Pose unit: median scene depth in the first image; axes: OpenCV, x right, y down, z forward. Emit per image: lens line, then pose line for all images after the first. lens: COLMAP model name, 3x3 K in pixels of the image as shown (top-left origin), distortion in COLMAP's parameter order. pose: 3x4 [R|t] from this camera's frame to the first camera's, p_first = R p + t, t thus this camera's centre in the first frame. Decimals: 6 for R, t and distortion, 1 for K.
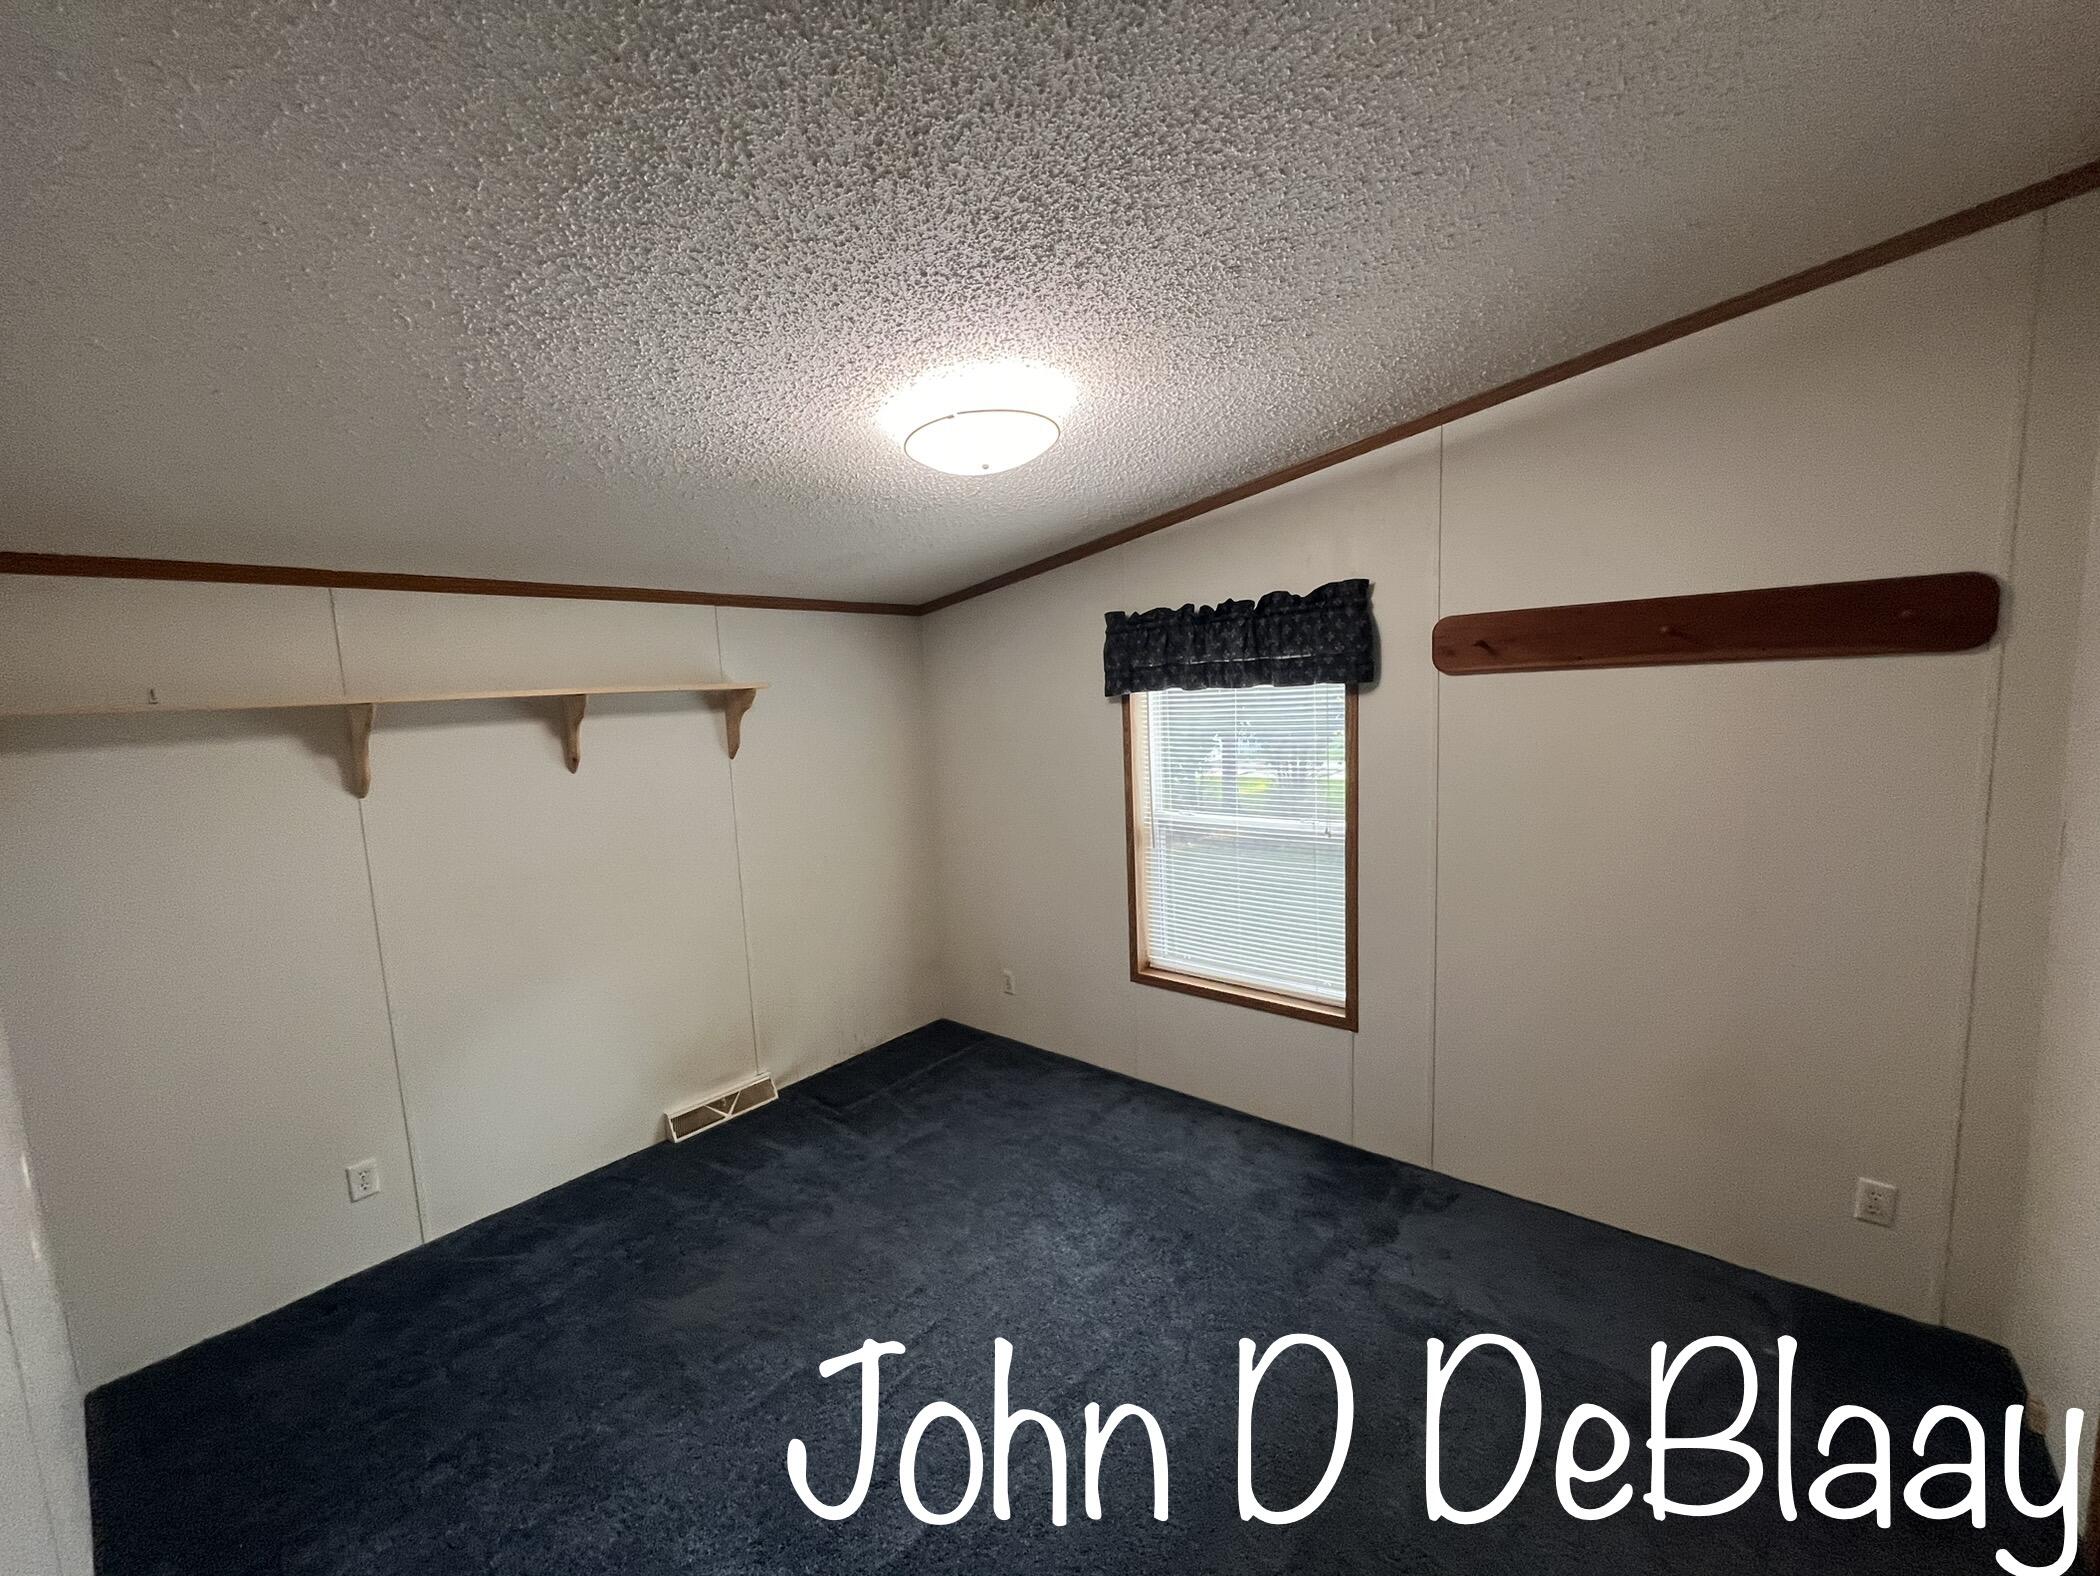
lens RADIAL K [[846.5, 0, 1042.5], [0, 846.5, 782.4], [0, 0, 1]] dist [-0.002782, -0.000359]
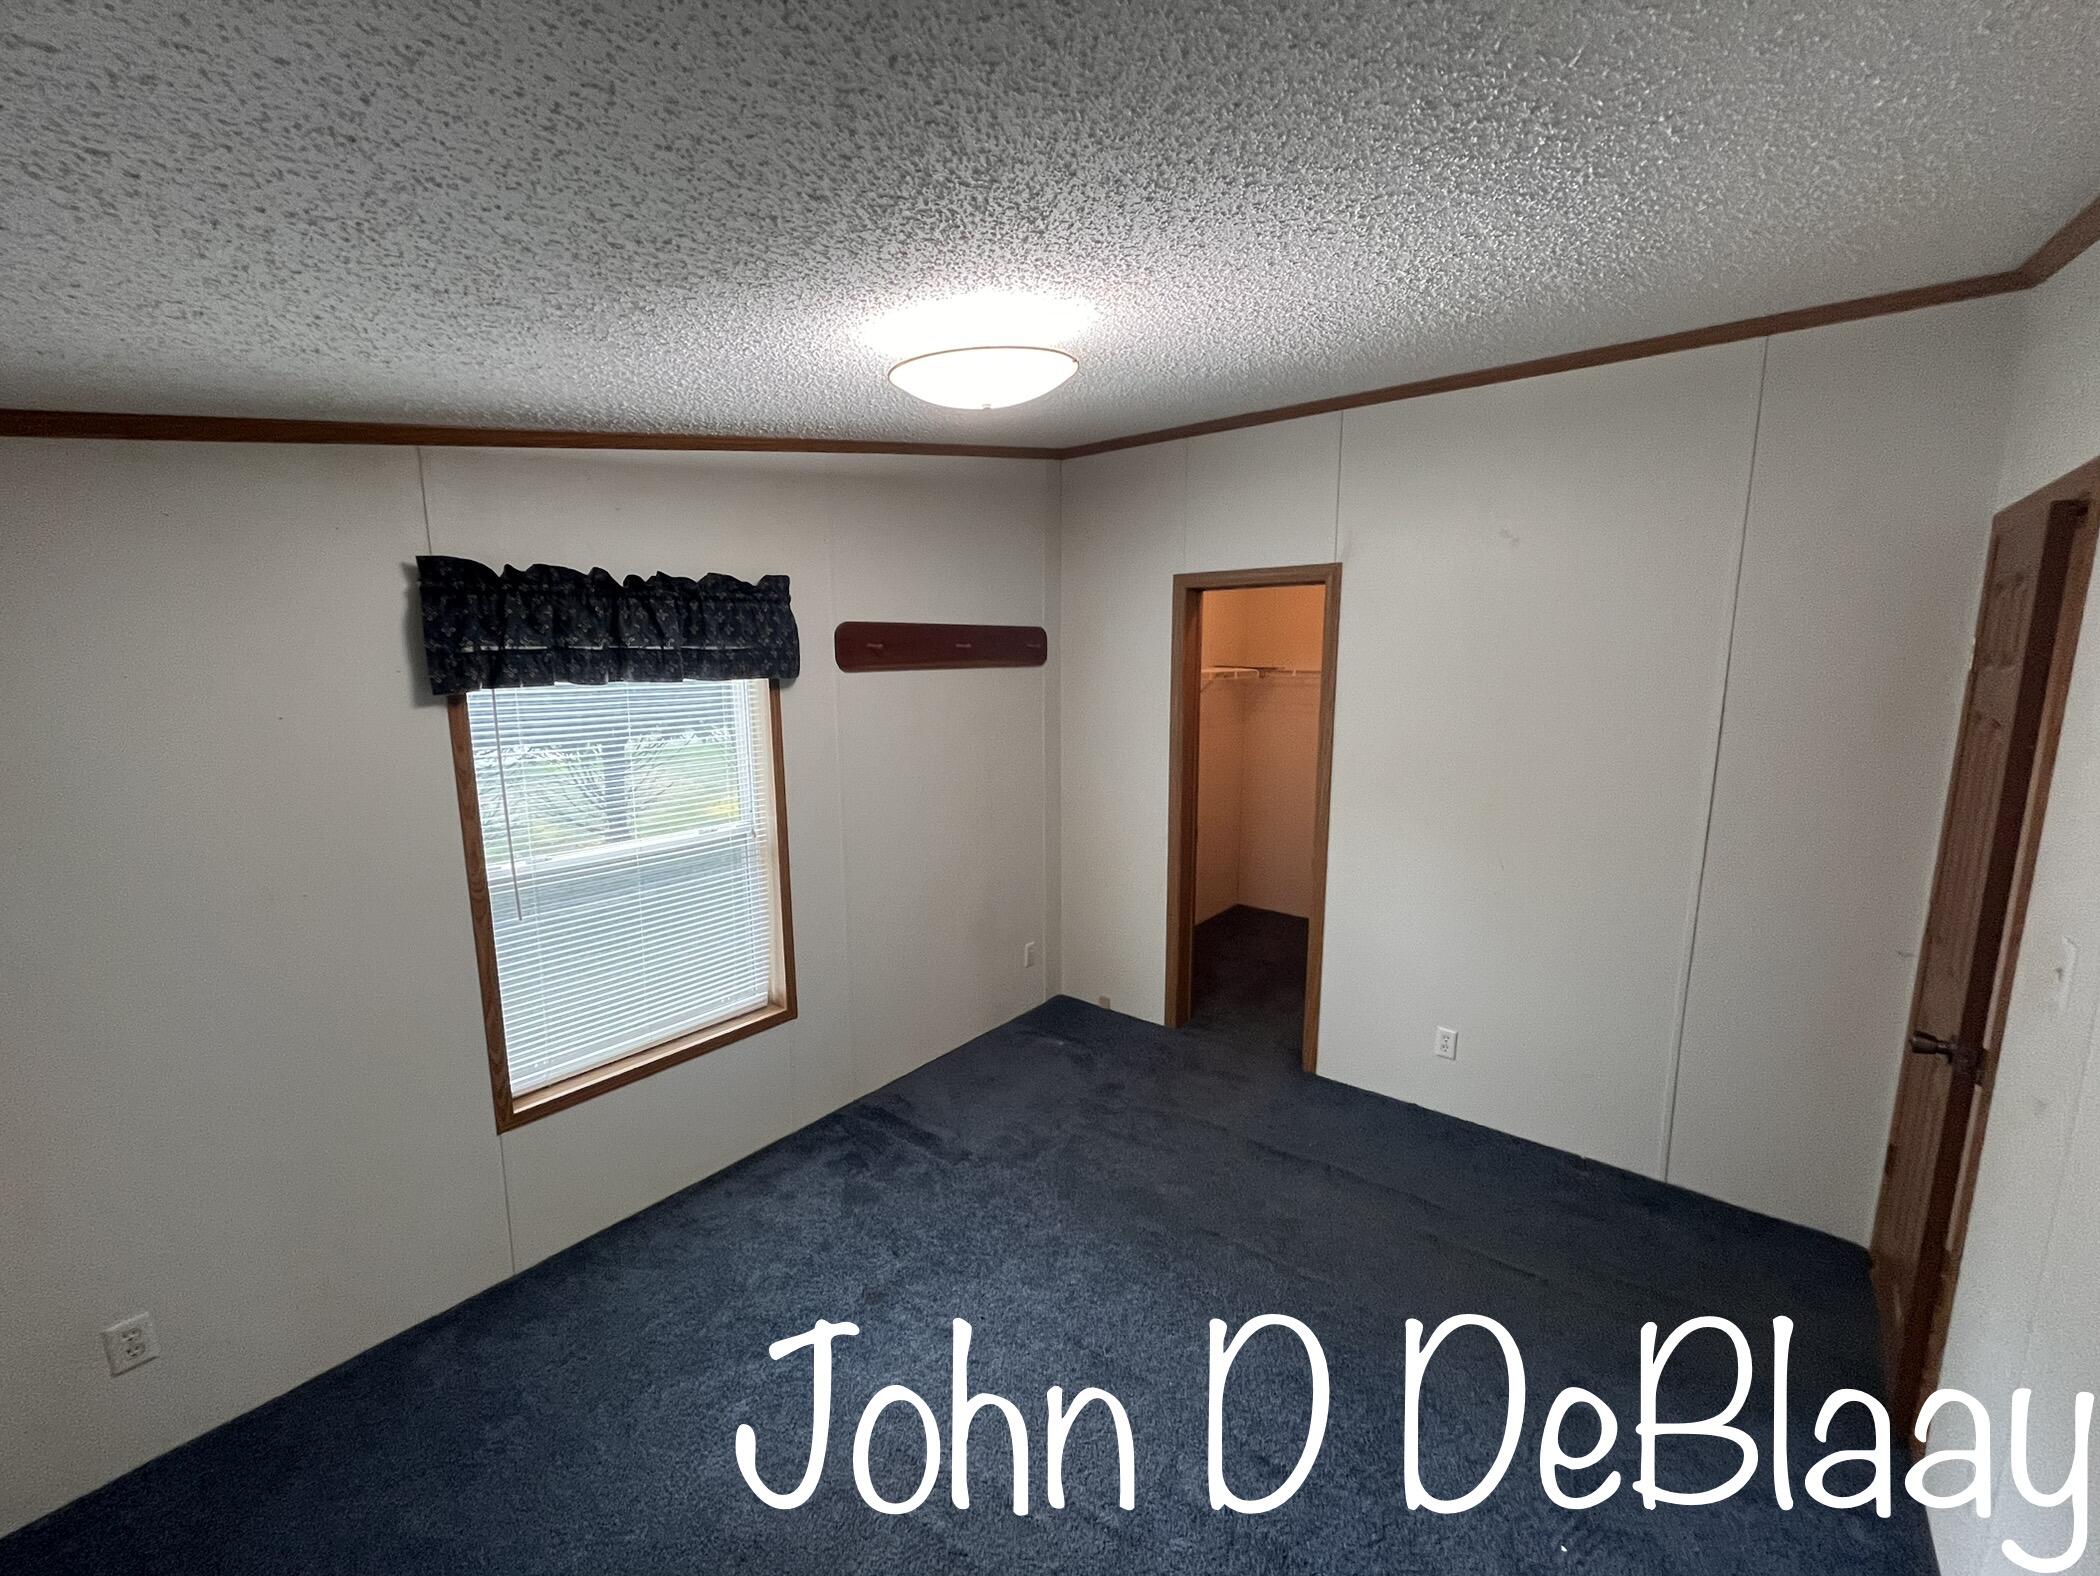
lens RADIAL K [[846.5, 0, 1043.0], [0, 846.5, 793.6], [0, 0, 1]] dist [-0.002782, -0.000359]
pose [[-0.019679, -0.113041, 0.993395, -0.622300], [0.124711, 0.985551, 0.114618, -0.054224], [-0.991998, 0.126143, -0.005298, 0.668282]]
